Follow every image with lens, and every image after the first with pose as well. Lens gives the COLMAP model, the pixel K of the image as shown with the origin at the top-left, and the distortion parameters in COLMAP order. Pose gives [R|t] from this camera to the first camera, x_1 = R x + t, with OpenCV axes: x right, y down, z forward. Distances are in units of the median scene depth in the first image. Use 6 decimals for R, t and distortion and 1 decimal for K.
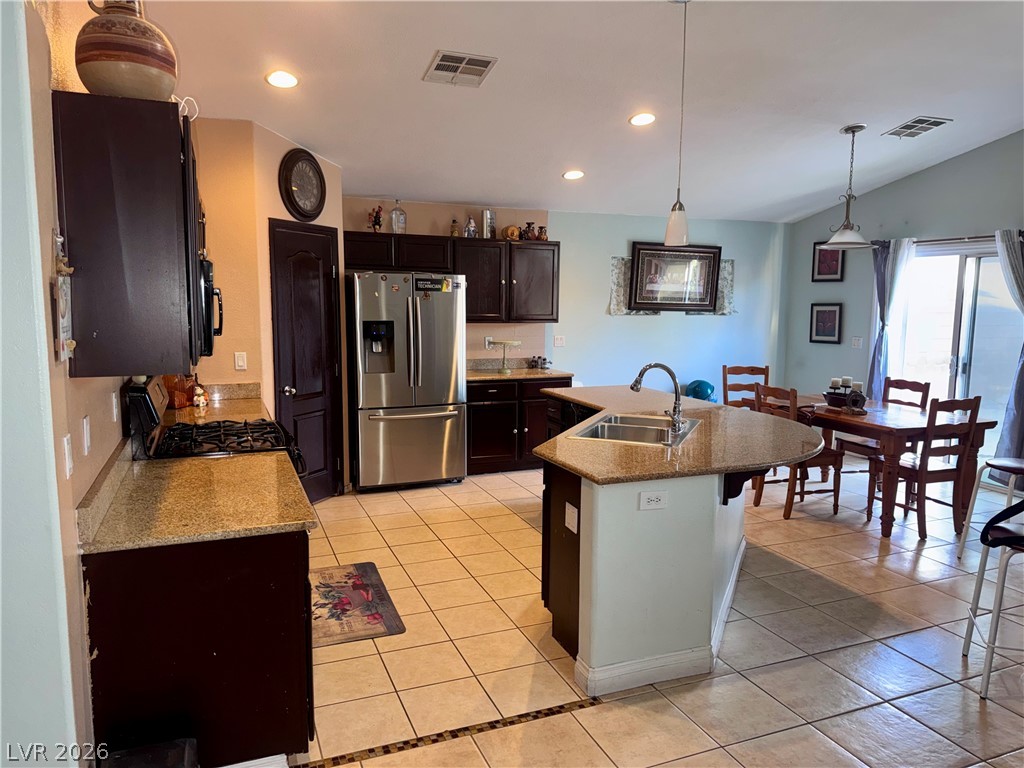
lens RADIAL K [[720.8, 0, 514.0], [0, 720.8, 390.2], [0, 0, 1]] dist [0.083611, -0.116561]
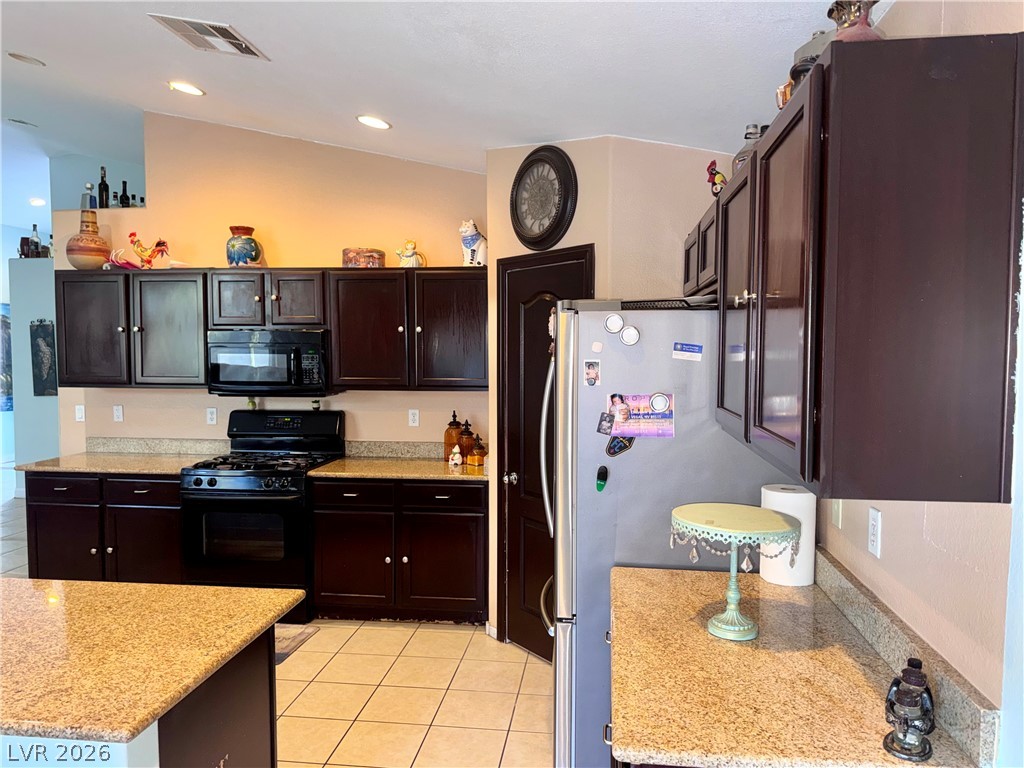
lens RADIAL K [[720.8, 0, 516.1], [0, 720.8, 387.1], [0, 0, 1]] dist [0.083611, -0.116561]
pose [[-0.489807, 0.033133, -0.871201, 0.303439], [-0.118111, 0.987543, 0.103962, -0.154556], [0.863793, 0.153820, -0.479792, 1.210978]]
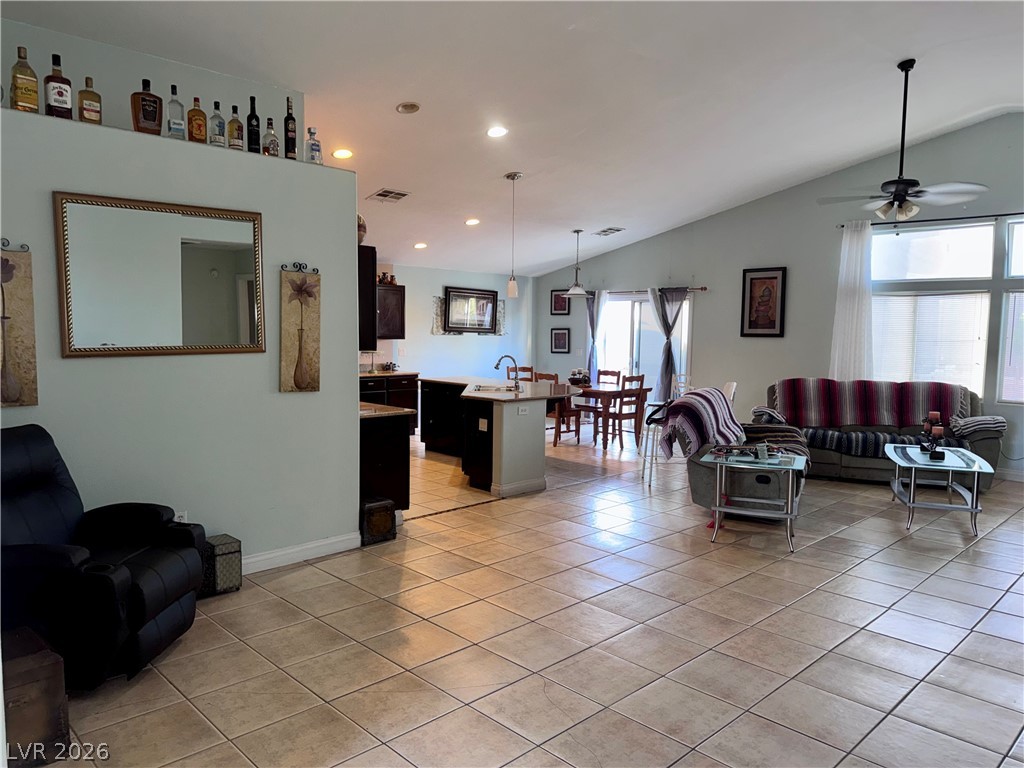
lens RADIAL K [[720.8, 0, 510.3], [0, 720.8, 391.0], [0, 0, 1]] dist [0.083611, -0.116561]
pose [[0.928794, -0.029534, 0.369417, -0.347726], [0.043001, 0.998675, -0.028270, 0.078238], [-0.368092, 0.042142, 0.928834, -0.559976]]
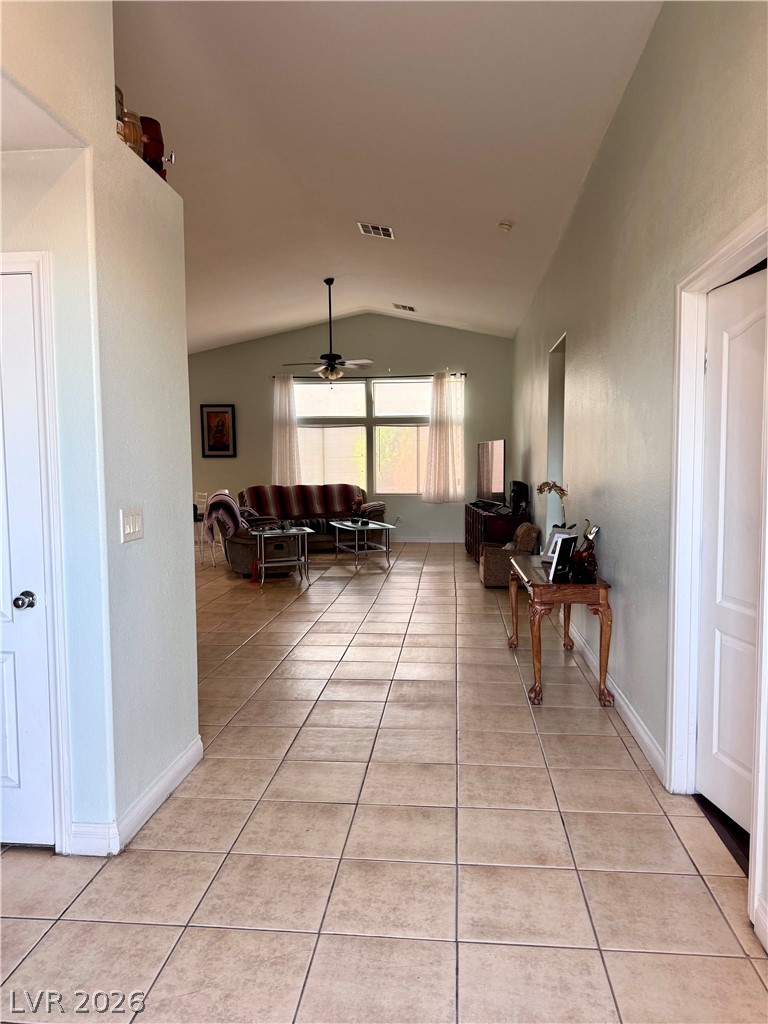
lens RADIAL K [[720.8, 0, 393.8], [0, 720.8, 524.8], [0, 0, 1]] dist [0.083611, -0.116561]
pose [[0.454834, -0.090831, 0.885932, -0.883968], [0.124639, 0.991487, 0.037664, 0.114726], [-0.881812, 0.093290, 0.462283, -0.663981]]
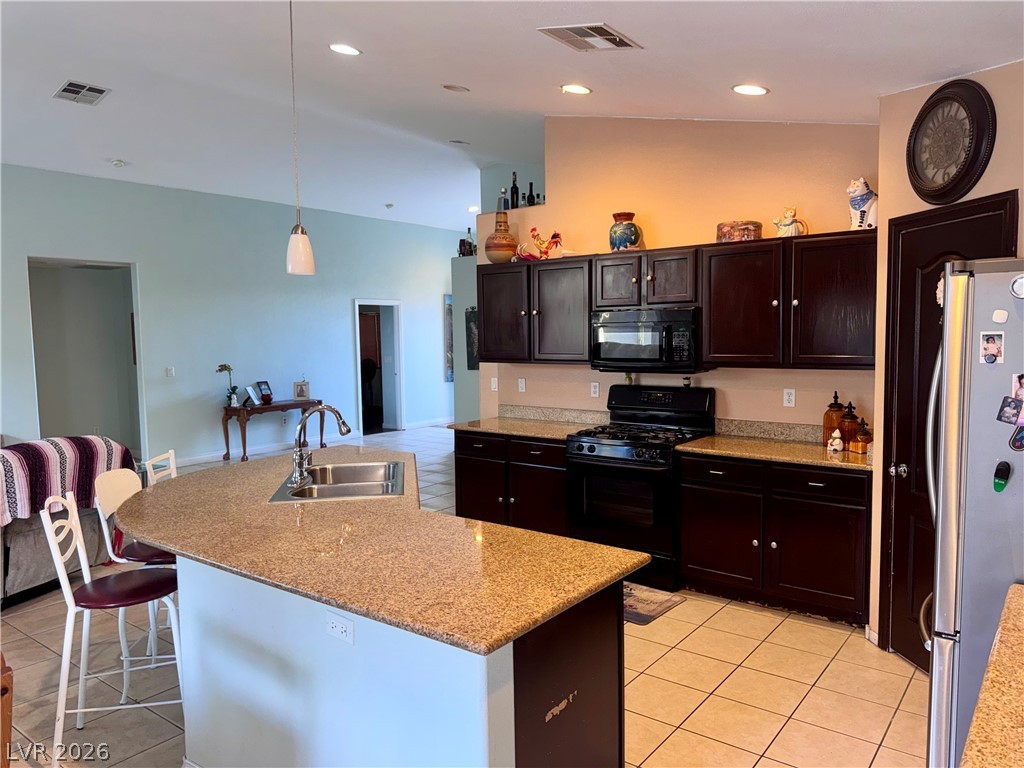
lens RADIAL K [[720.8, 0, 513.9], [0, 720.8, 388.7], [0, 0, 1]] dist [0.083611, -0.116561]
pose [[-0.864050, 0.041125, -0.501723, 0.291201], [-0.059988, 0.981144, 0.183732, -0.155897], [0.499819, 0.188851, -0.845291, 1.231833]]
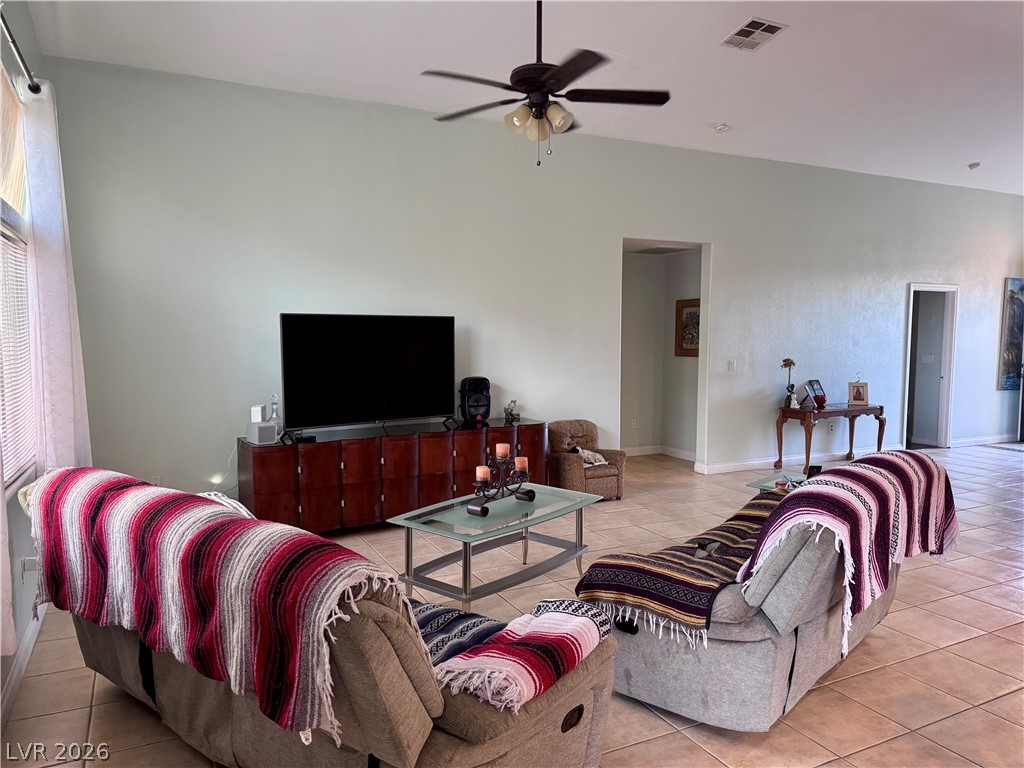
lens RADIAL K [[720.8, 0, 506.1], [0, 720.8, 390.5], [0, 0, 1]] dist [0.083611, -0.116561]
pose [[-0.996679, -0.008391, -0.081002, 0.670005], [-0.025255, 0.977484, 0.209493, -0.095257], [0.077420, 0.210843, -0.974449, 0.880807]]
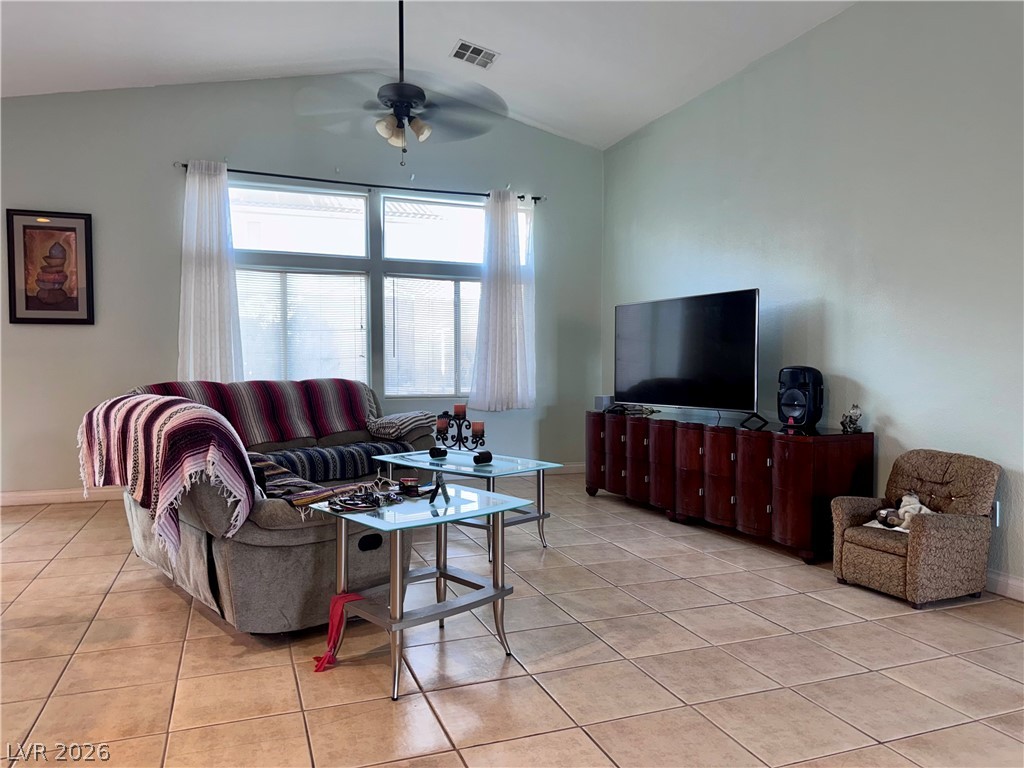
lens RADIAL K [[720.8, 0, 516.0], [0, 720.8, 386.6], [0, 0, 1]] dist [0.083611, -0.116561]
pose [[0.032228, -0.042546, 0.998575, -0.194791], [0.127705, 0.991080, 0.038105, 0.062948], [-0.991289, 0.126294, 0.037374, 0.101773]]
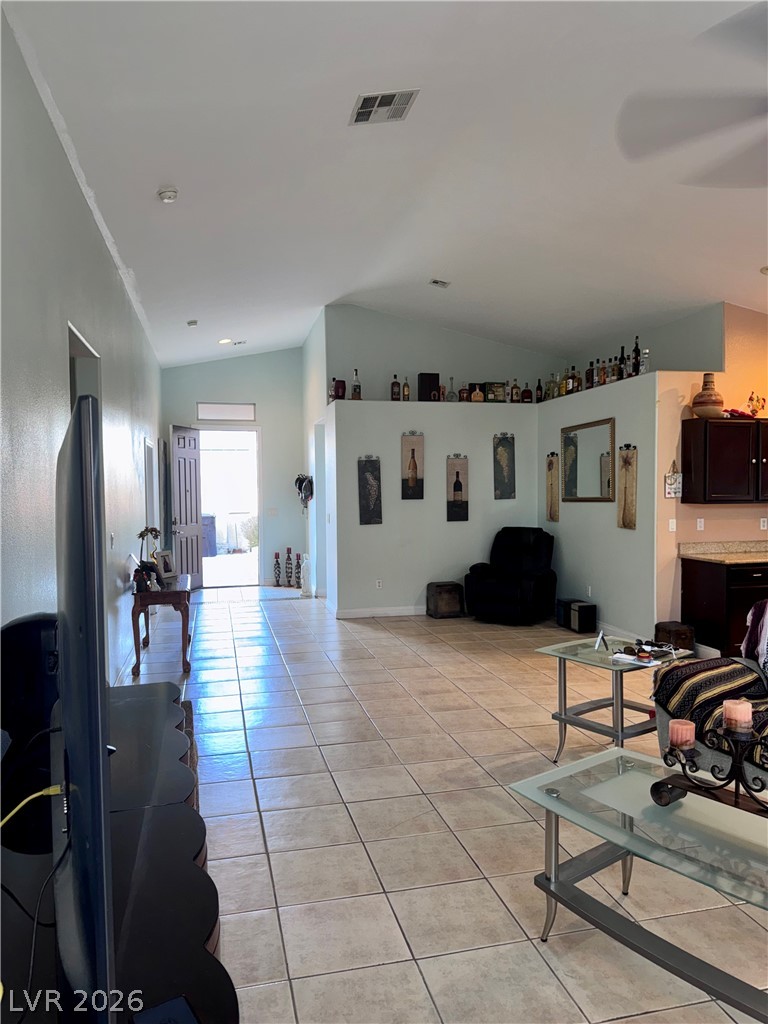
lens RADIAL K [[720.8, 0, 389.8], [0, 720.8, 513.8], [0, 0, 1]] dist [0.083611, -0.116561]
pose [[-0.150380, 0.025816, -0.988291, 1.005035], [-0.117341, 0.992127, 0.043771, 0.014383], [0.981640, 0.122549, -0.146167, 0.065265]]
